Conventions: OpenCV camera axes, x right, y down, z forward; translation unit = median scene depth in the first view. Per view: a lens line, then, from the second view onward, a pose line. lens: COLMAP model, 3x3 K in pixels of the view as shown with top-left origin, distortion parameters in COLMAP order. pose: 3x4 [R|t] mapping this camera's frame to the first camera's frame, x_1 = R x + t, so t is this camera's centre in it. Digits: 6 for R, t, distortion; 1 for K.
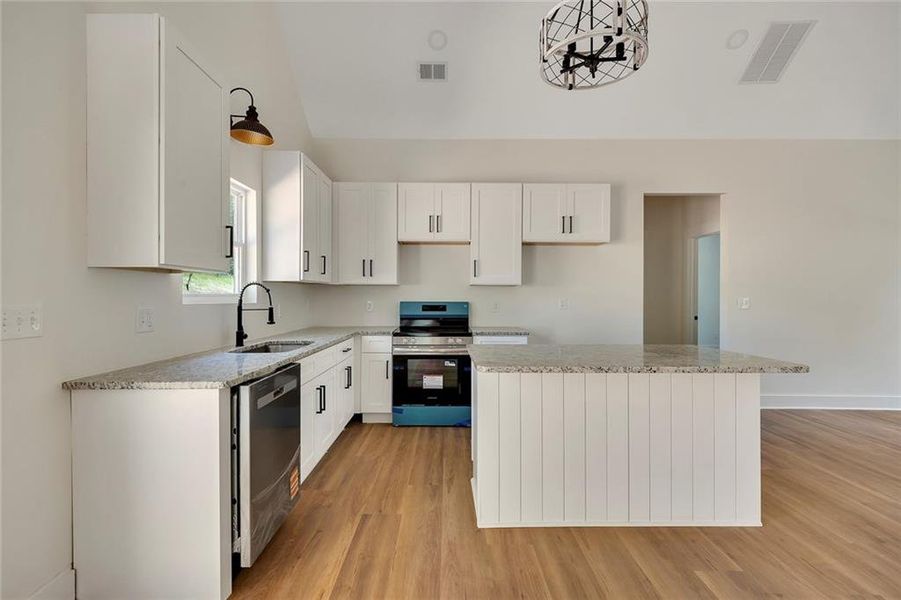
lens RADIAL K [[418.4, 0, 453.7], [0, 418.4, 300.9], [0, 0, 1]] dist [0.014744, -0.000036]
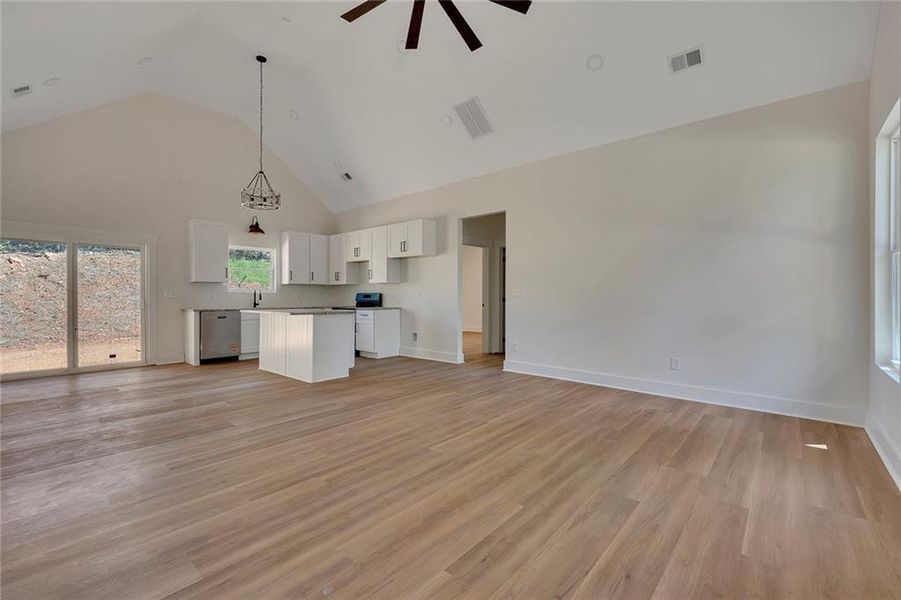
lens RADIAL K [[382.5, 0, 454.1], [0, 382.5, 297.5], [0, 0, 1]] dist [-0.004307, -0.000693]
pose [[0.744591, 0.000967, -0.667520, 1.572803], [-0.004248, 0.999986, -0.003291, 0.029877], [0.667507, 0.005286, 0.744585, -0.009867]]
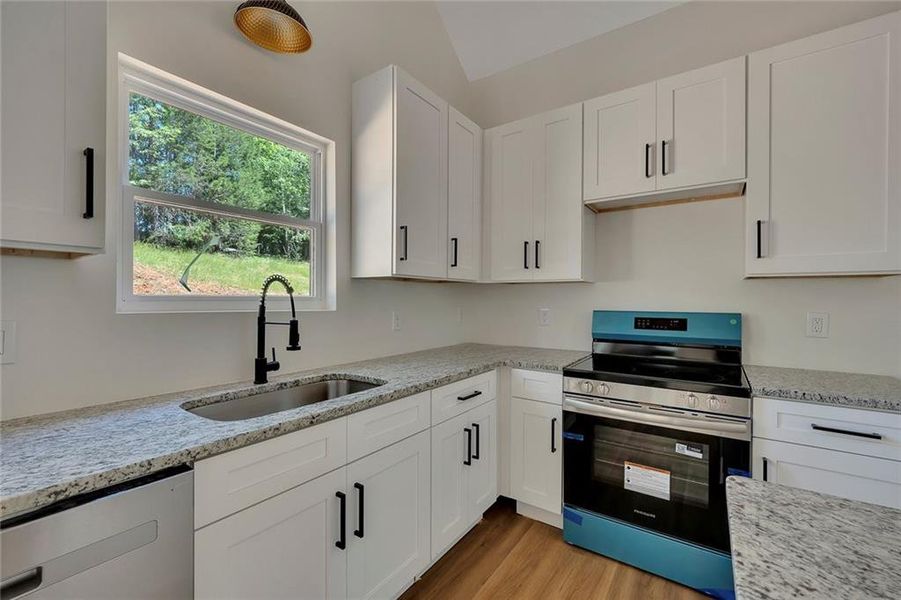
lens RADIAL K [[382.5, 0, 443.9], [0, 382.5, 301.6], [0, 0, 1]] dist [-0.004307, -0.000693]
pose [[0.810330, 0.002464, -0.585968, 0.017898], [-0.009049, 0.999925, -0.008309, -0.005009], [0.585903, 0.012036, 0.810291, 0.507633]]
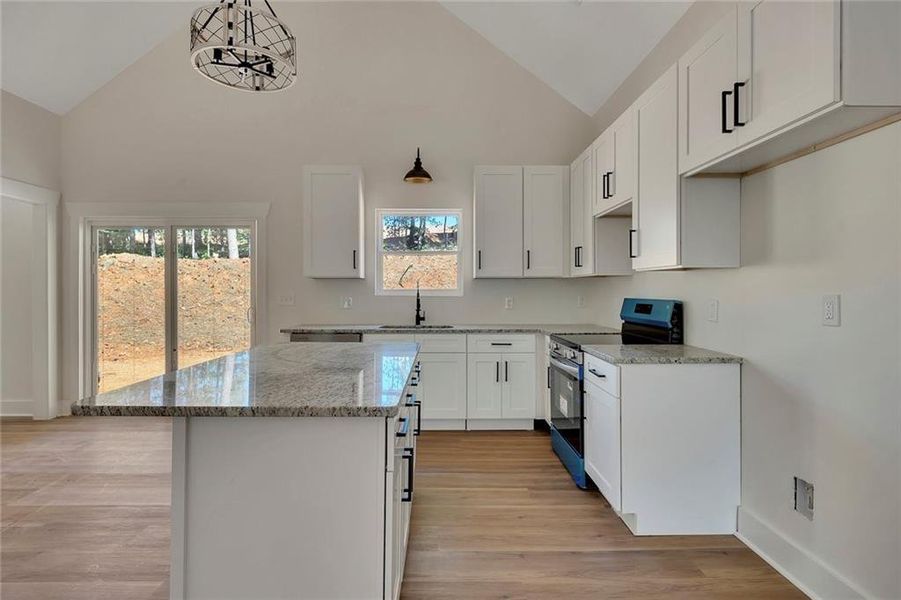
lens RADIAL K [[452.7, 0, 437.5], [0, 452.7, 288.6], [0, 0, 1]] dist [-0.002140, -0.000183]
pose [[-0.030861, -0.006301, -0.999504, 0.762941], [-0.011092, 0.999921, -0.005961, -0.007512], [0.999462, 0.010903, -0.030929, 0.799019]]
